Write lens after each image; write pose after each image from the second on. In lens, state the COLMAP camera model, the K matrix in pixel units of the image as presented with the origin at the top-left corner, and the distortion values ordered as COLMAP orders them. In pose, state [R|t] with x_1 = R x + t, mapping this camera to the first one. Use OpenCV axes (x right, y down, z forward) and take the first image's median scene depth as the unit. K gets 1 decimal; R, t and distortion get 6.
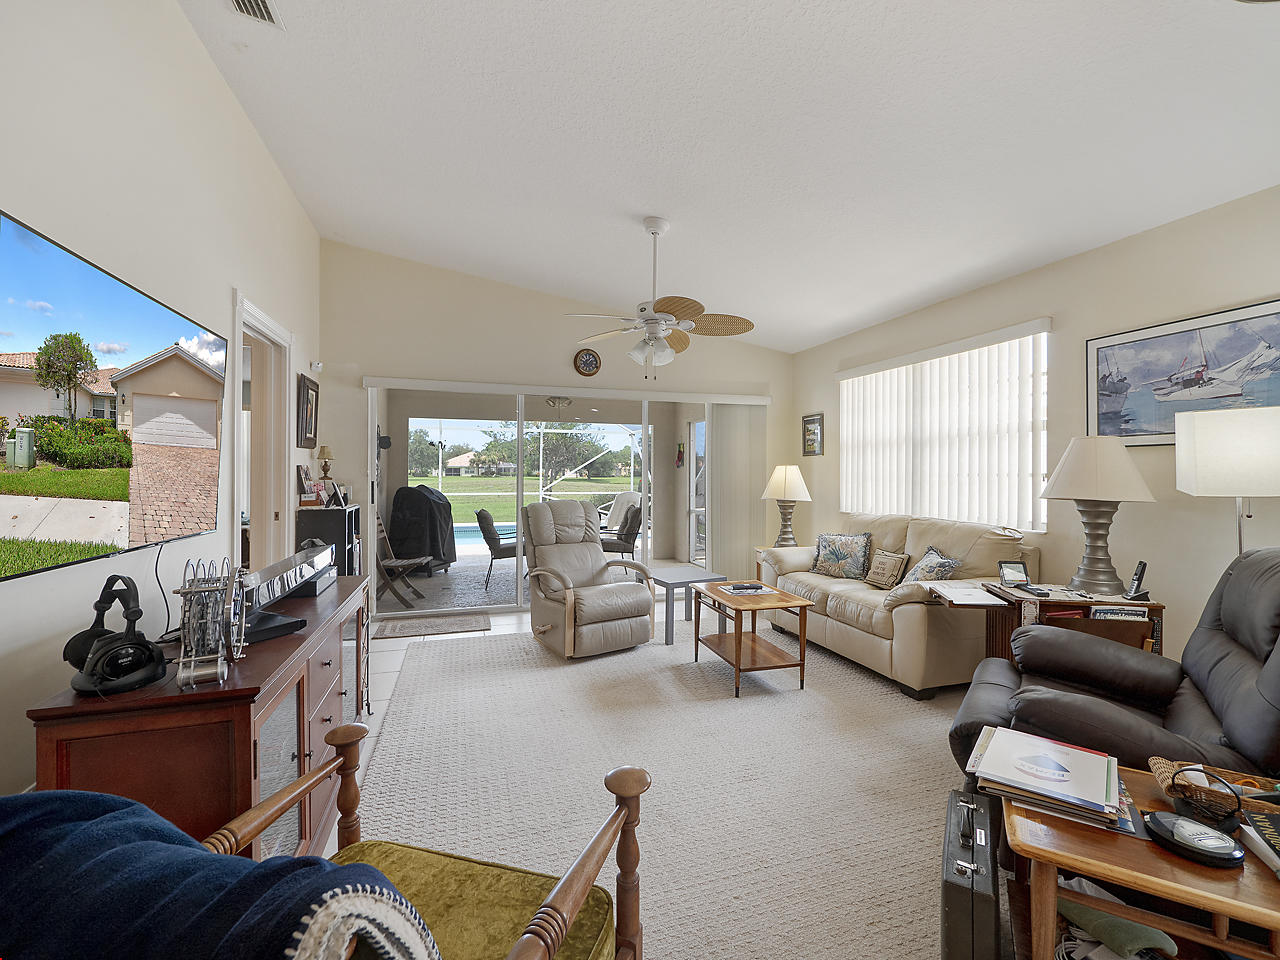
lens RADIAL K [[552.7, 0, 635.5], [0, 552.7, 473.8], [0, 0, 1]] dist [0.000943, 0.000133]
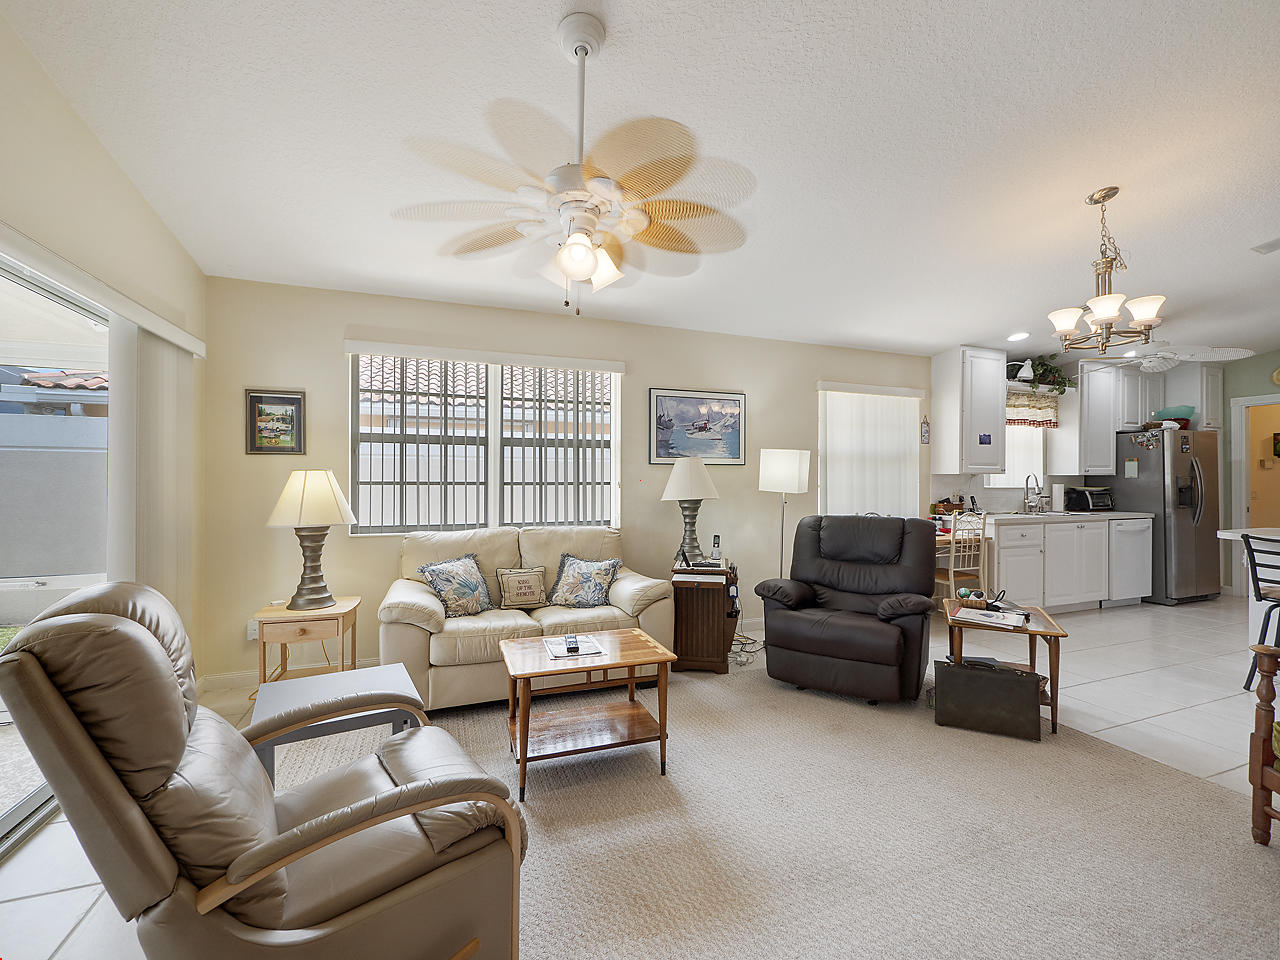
lens RADIAL K [[552.7, 0, 635.8], [0, 552.7, 480.3], [0, 0, 1]] dist [0.000943, 0.000133]
pose [[-0.060138, -0.001810, 0.998188, -0.611612], [0.002269, 0.999996, 0.001950, -0.007339], [-0.998187, 0.002383, -0.060134, 1.143602]]
